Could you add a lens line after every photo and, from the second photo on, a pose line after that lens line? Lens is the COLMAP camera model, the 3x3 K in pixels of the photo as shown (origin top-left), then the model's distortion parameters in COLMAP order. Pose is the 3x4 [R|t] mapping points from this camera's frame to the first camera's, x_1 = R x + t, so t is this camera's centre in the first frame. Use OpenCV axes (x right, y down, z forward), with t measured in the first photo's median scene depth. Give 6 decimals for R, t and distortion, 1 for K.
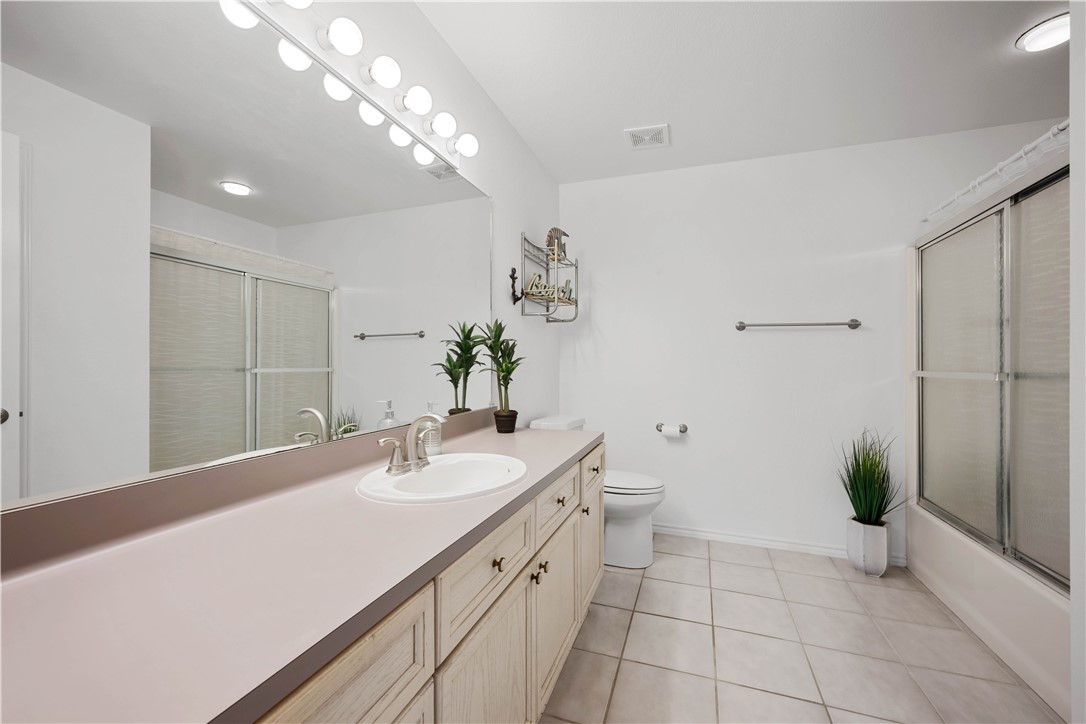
lens RADIAL K [[430.3, 0, 548.5], [0, 430.3, 365.2], [0, 0, 1]] dist [0.001428, 0.000121]
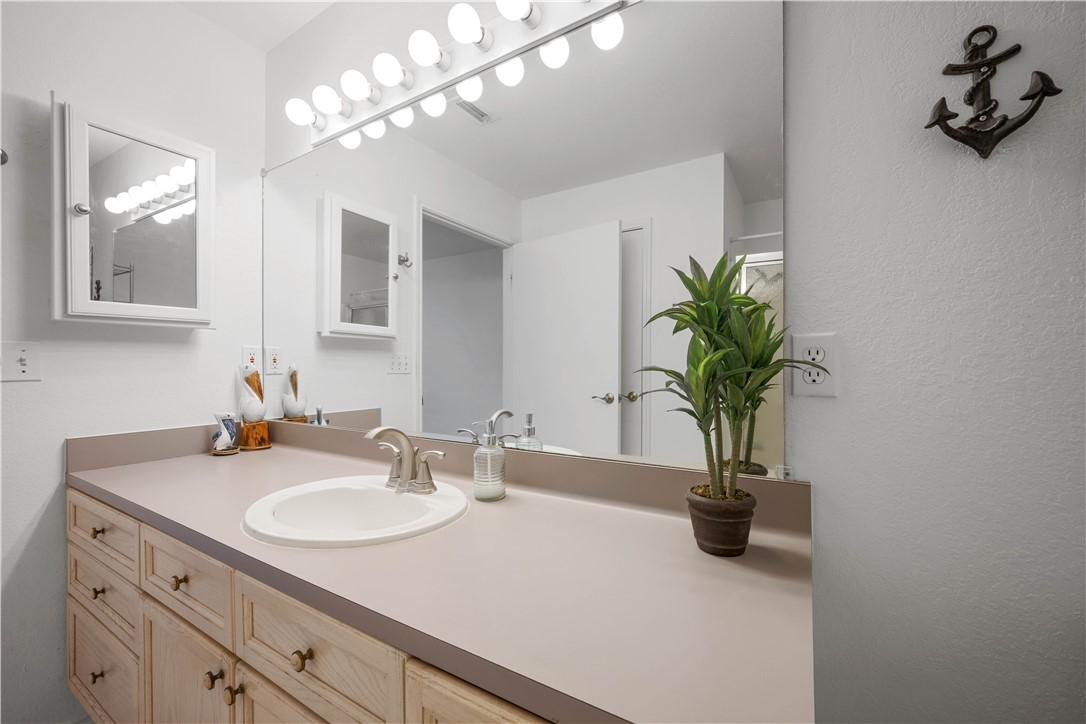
lens RADIAL K [[430.3, 0, 548.5], [0, 430.3, 365.2], [0, 0, 1]] dist [0.001428, 0.000121]
pose [[-0.195242, -0.009638, -0.980708, 0.575091], [-0.003823, 0.999952, -0.009066, 0.002355], [0.980748, 0.001980, -0.195269, 1.751817]]
